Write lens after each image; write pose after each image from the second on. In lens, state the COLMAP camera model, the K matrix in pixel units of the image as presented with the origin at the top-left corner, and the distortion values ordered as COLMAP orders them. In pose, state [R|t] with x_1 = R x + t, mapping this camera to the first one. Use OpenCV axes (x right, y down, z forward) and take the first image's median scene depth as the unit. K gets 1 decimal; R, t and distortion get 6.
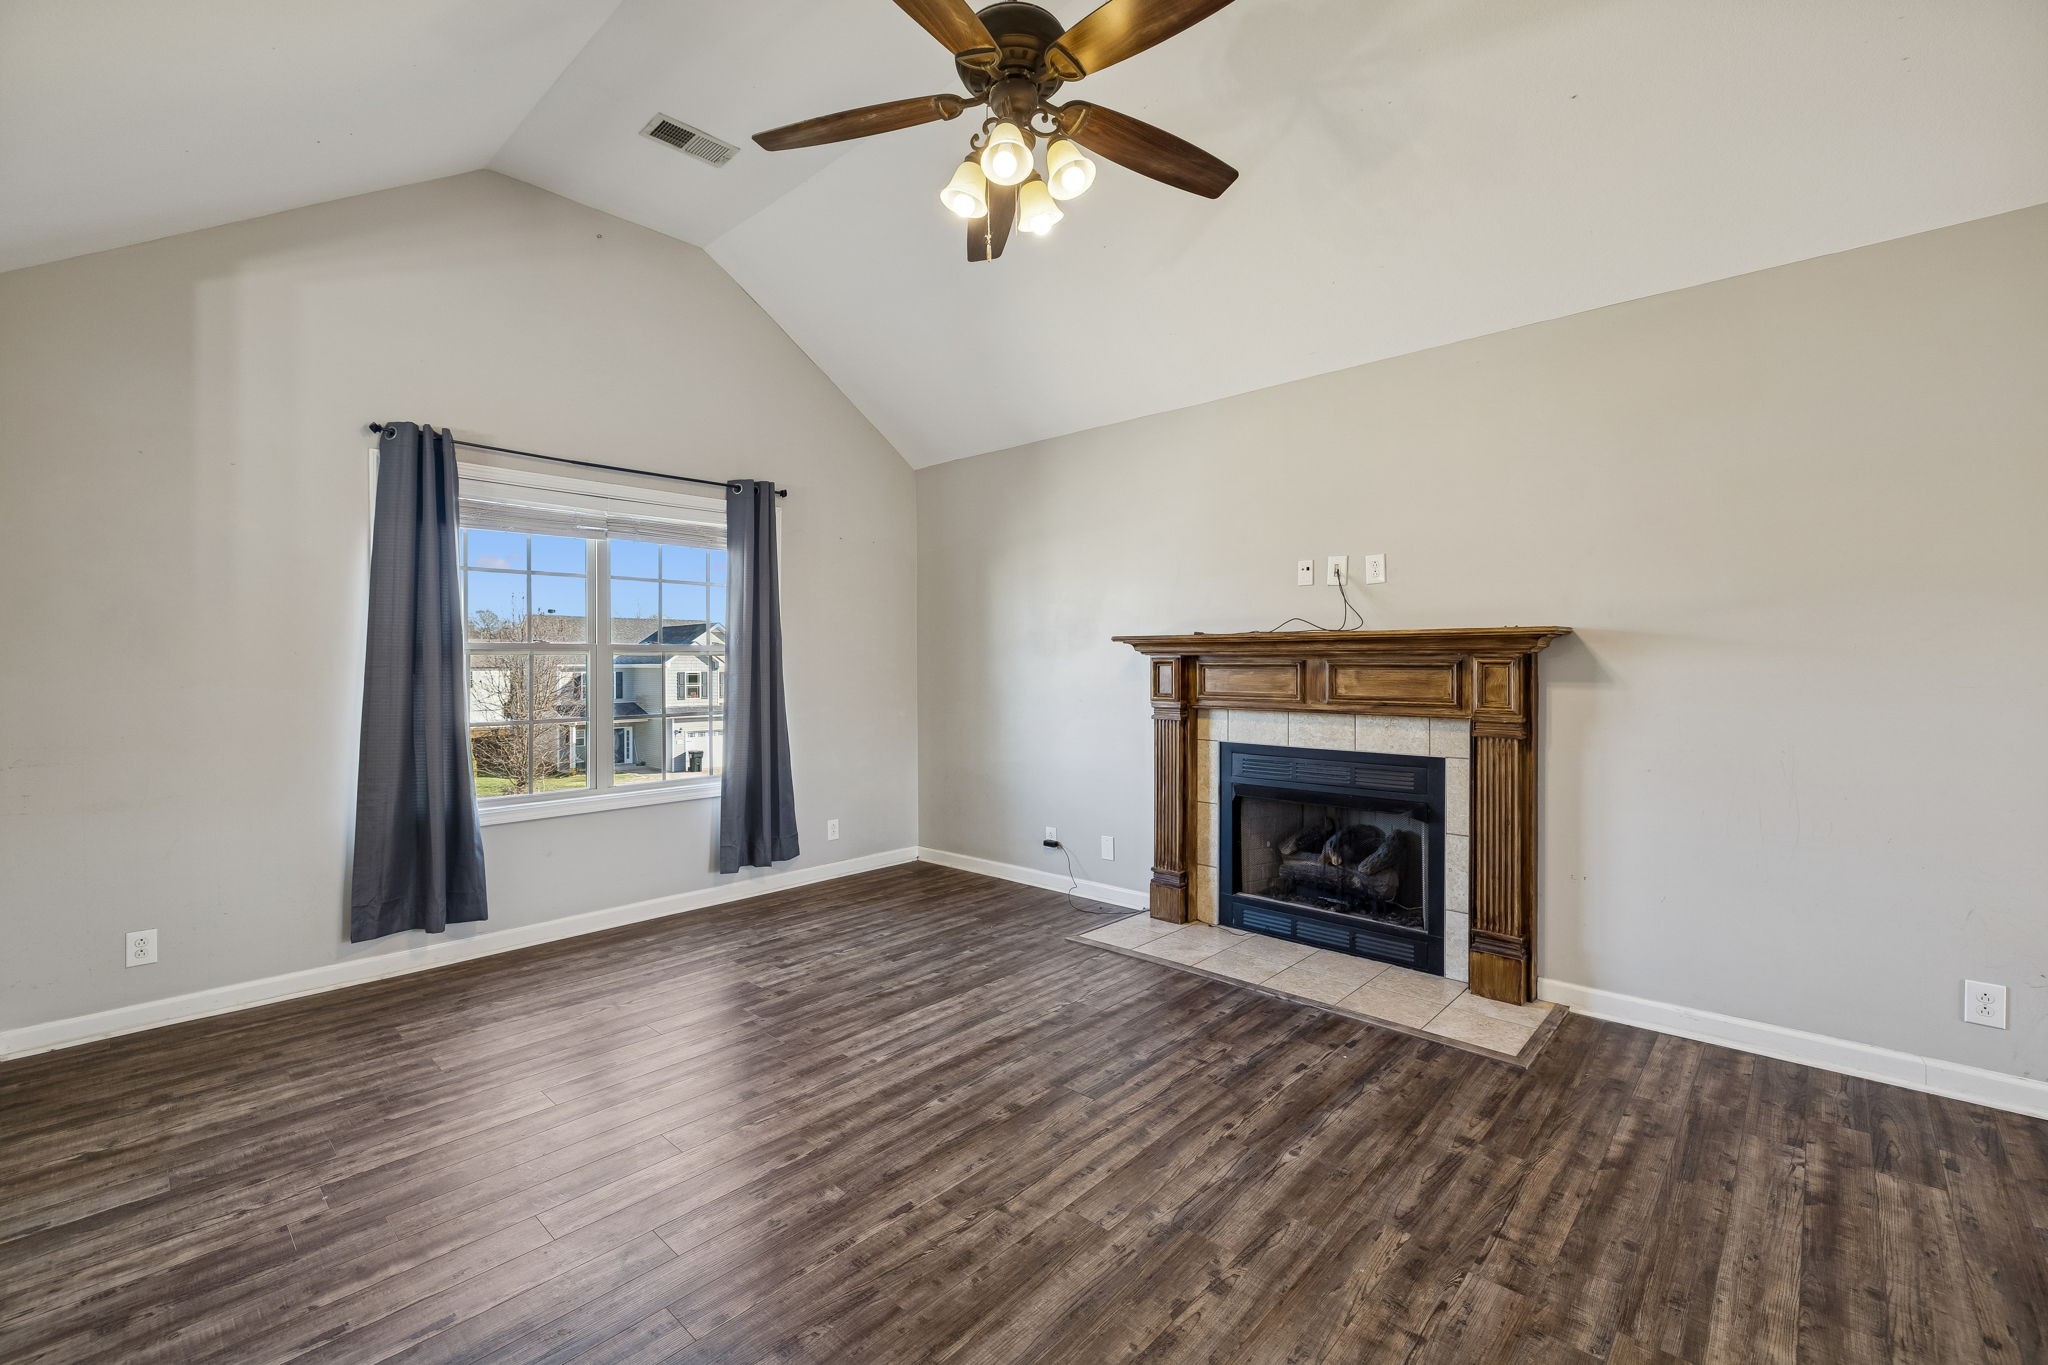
lens RADIAL K [[859.0, 0, 1021.3], [0, 859.0, 665.2], [0, 0, 1]] dist [-0.001642, -0.000129]
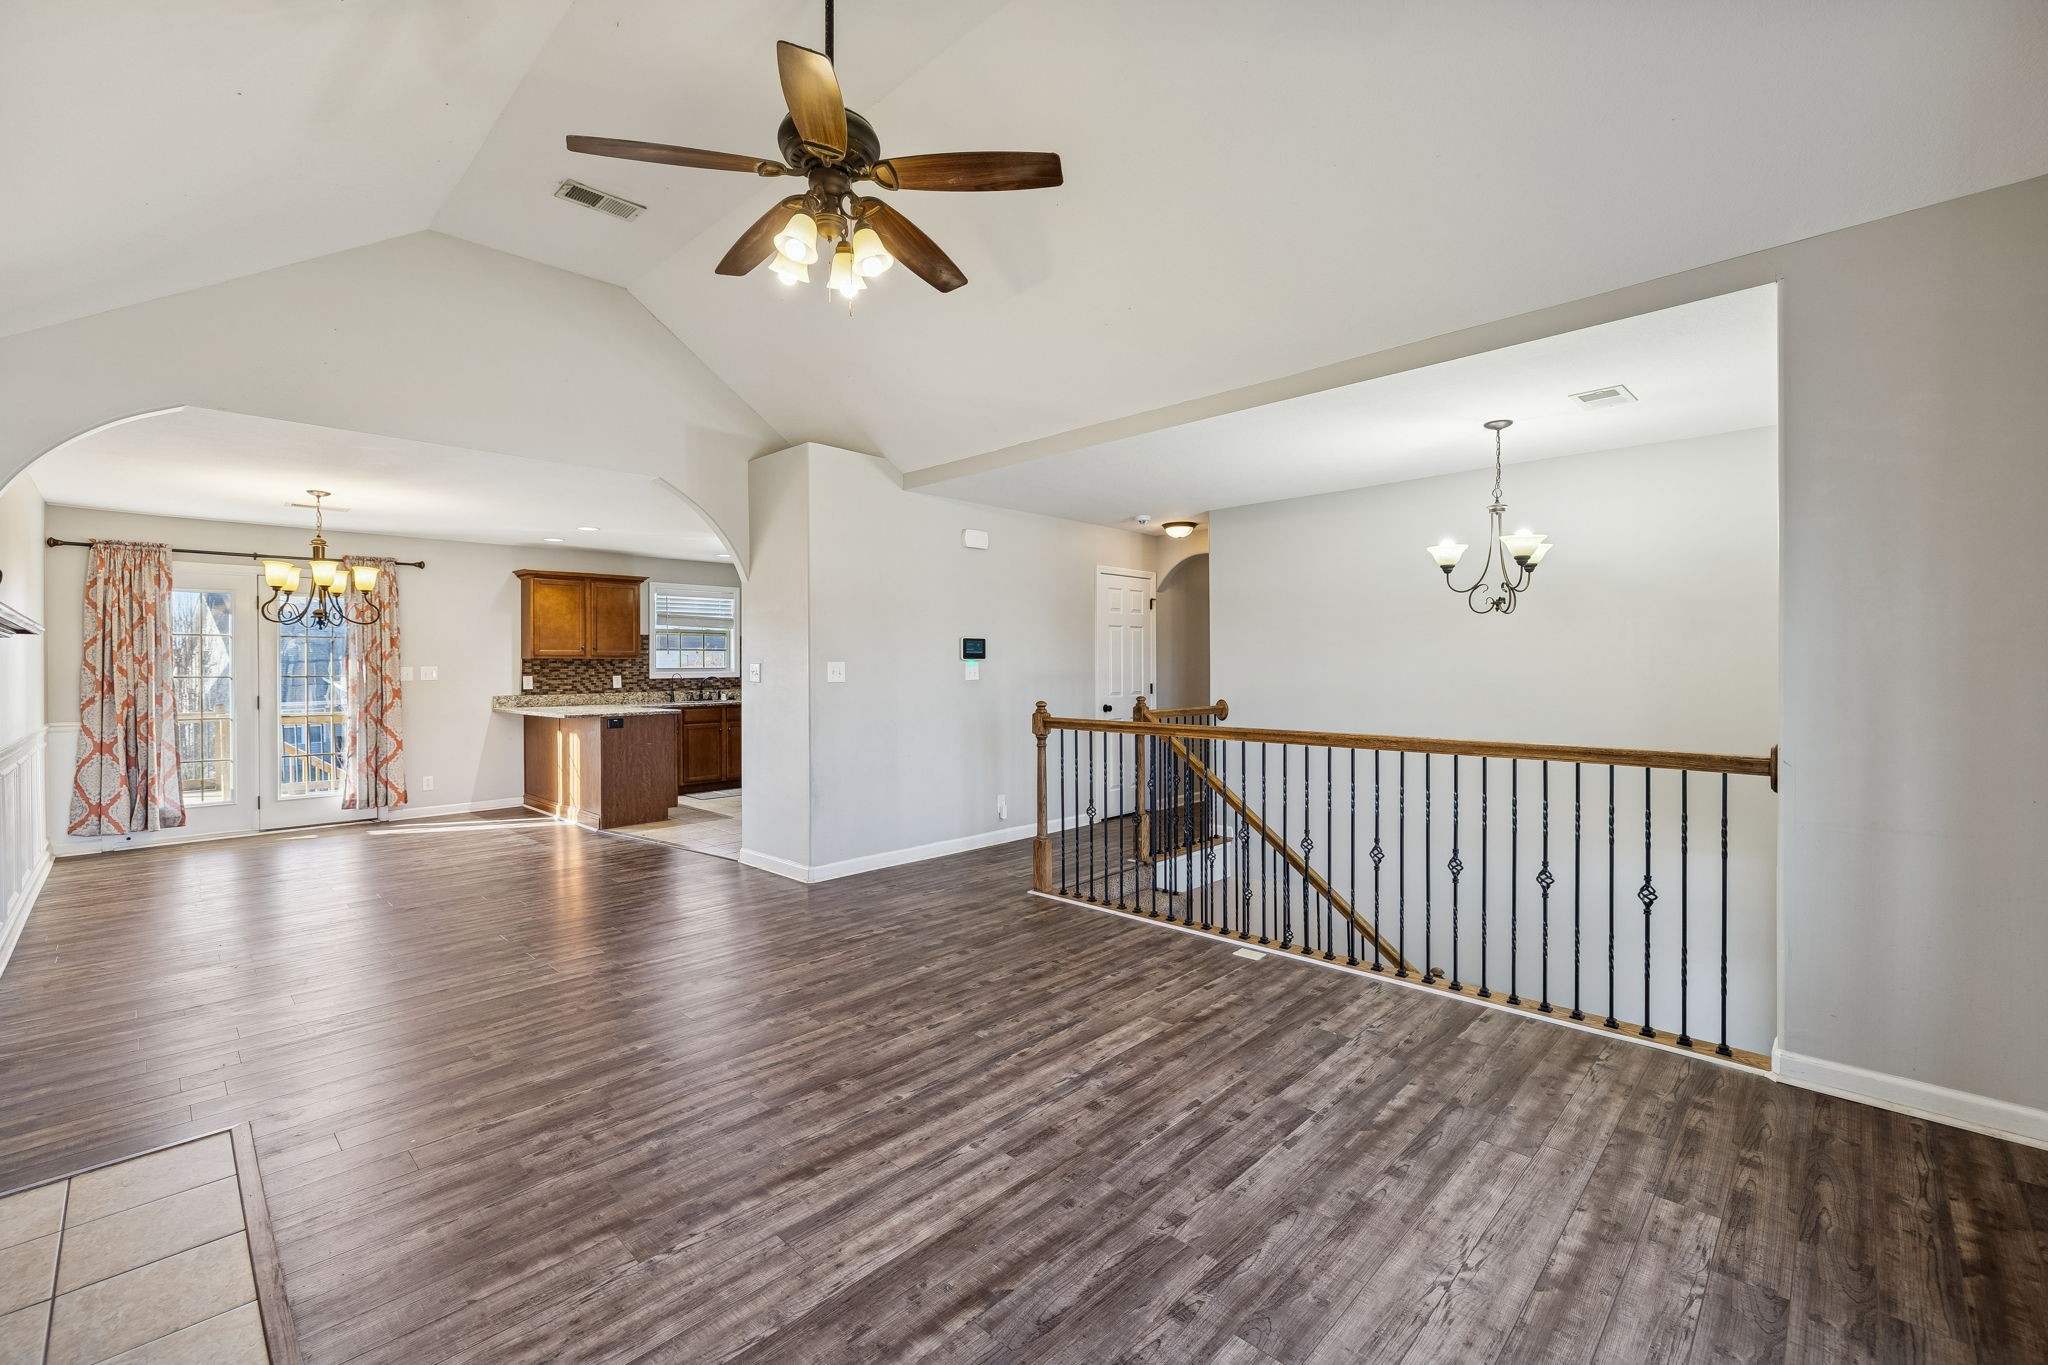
lens RADIAL K [[859.0, 0, 1027.1], [0, 859.0, 665.1], [0, 0, 1]] dist [-0.001642, -0.000129]
pose [[-0.999824, 0.010609, 0.015453, -0.206423], [0.010627, 0.999943, 0.001071, -0.003318], [-0.015441, 0.001235, -0.999880, 1.561127]]
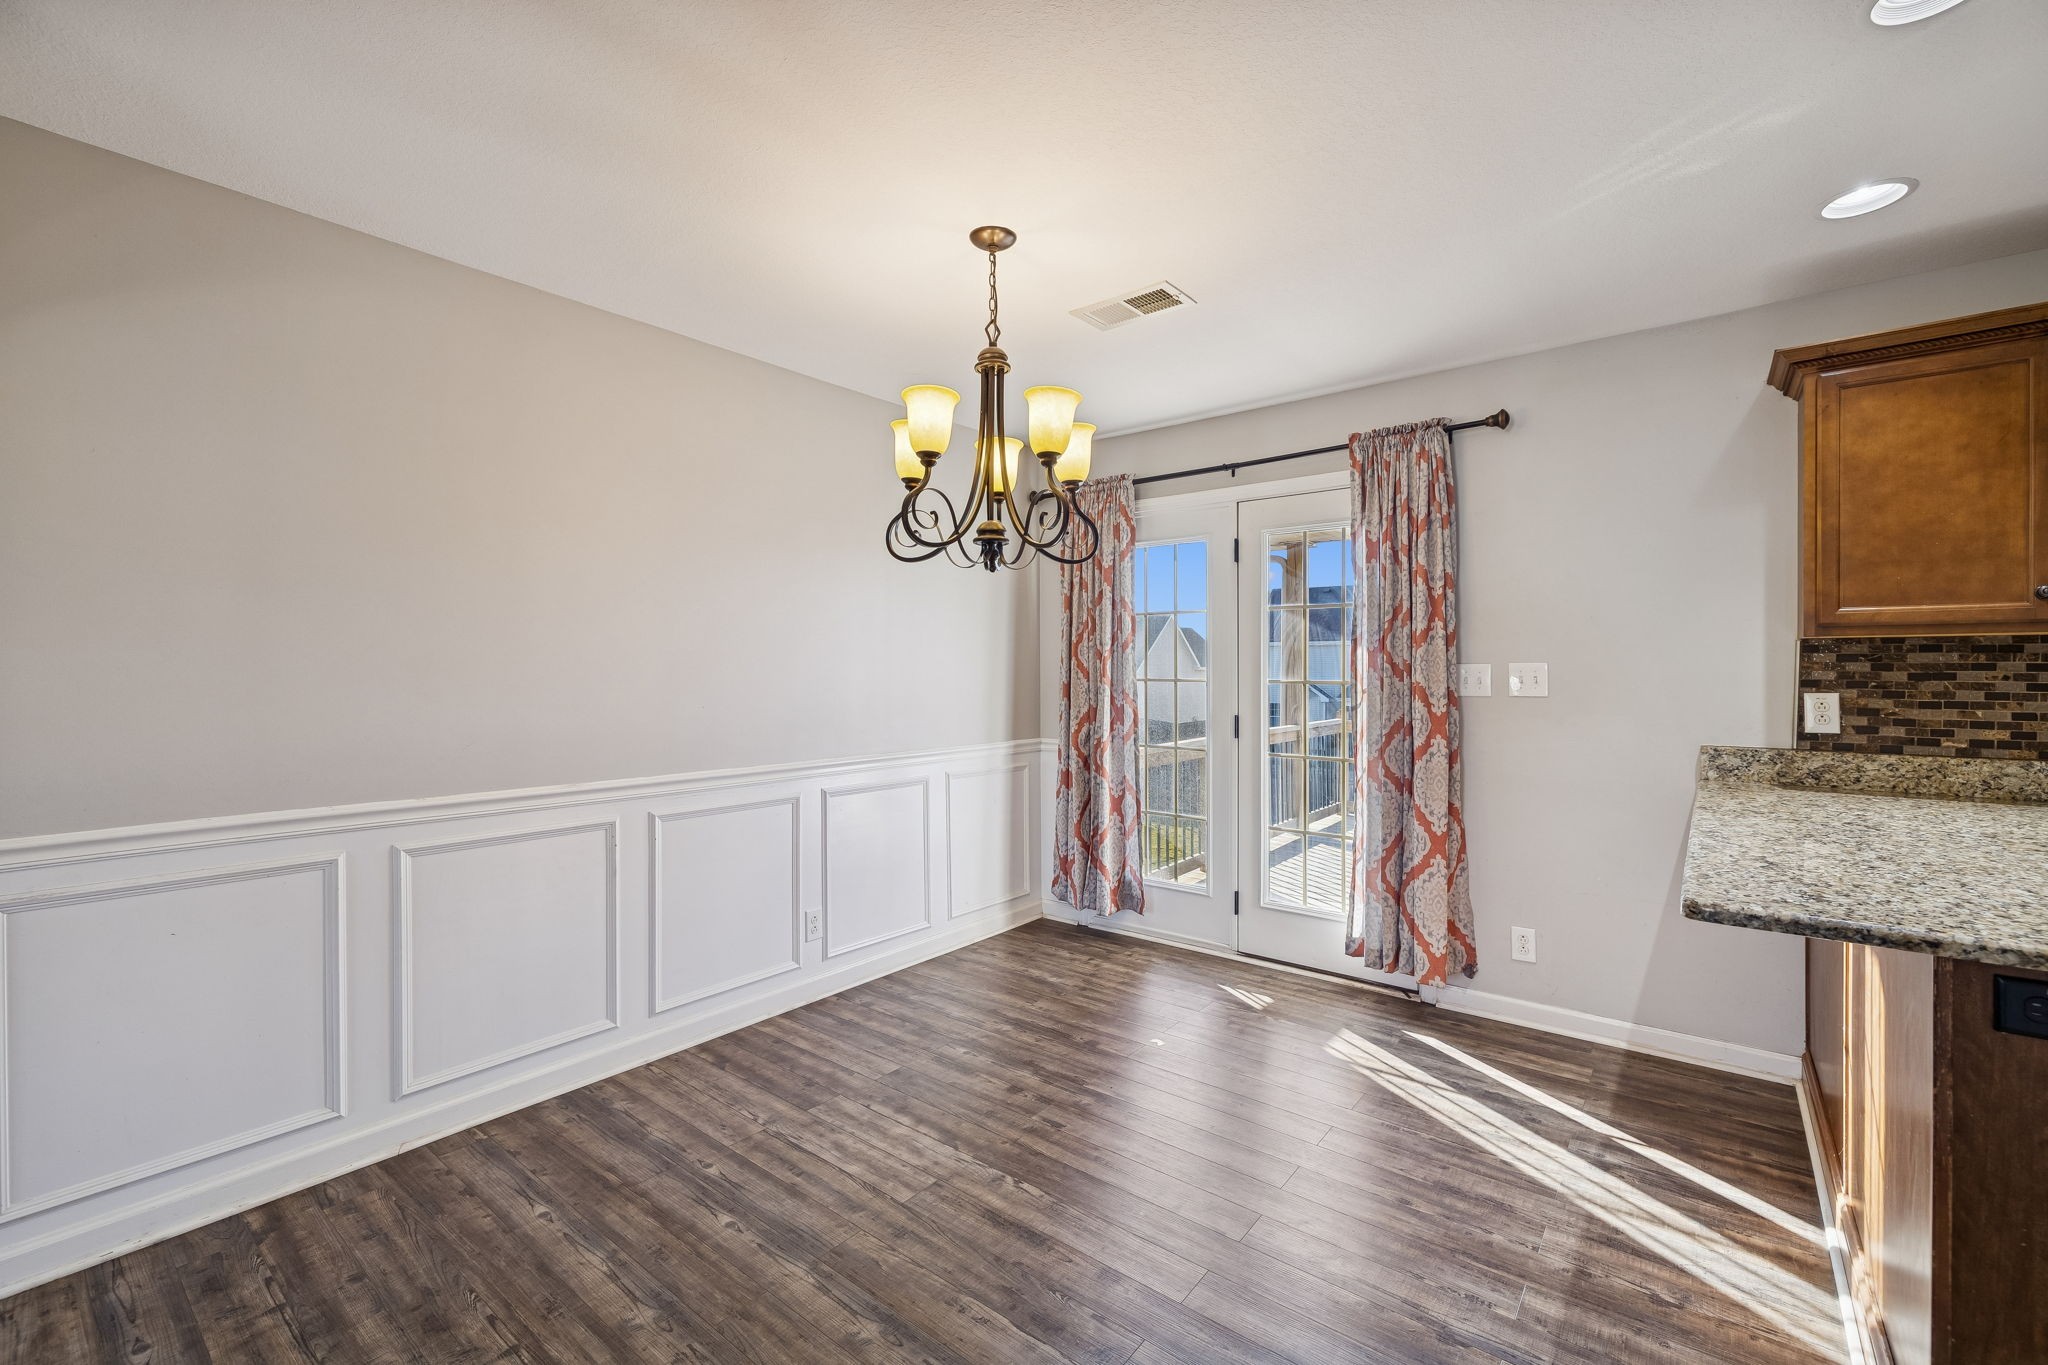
lens RADIAL K [[859.0, 0, 1011.9], [0, 859.0, 670.8], [0, 0, 1]] dist [-0.001642, -0.000129]
pose [[-0.074844, 0.003346, 0.997190, 0.541011], [0.003497, 0.999989, -0.003093, -0.004889], [-0.997189, 0.003256, -0.074855, -0.103316]]
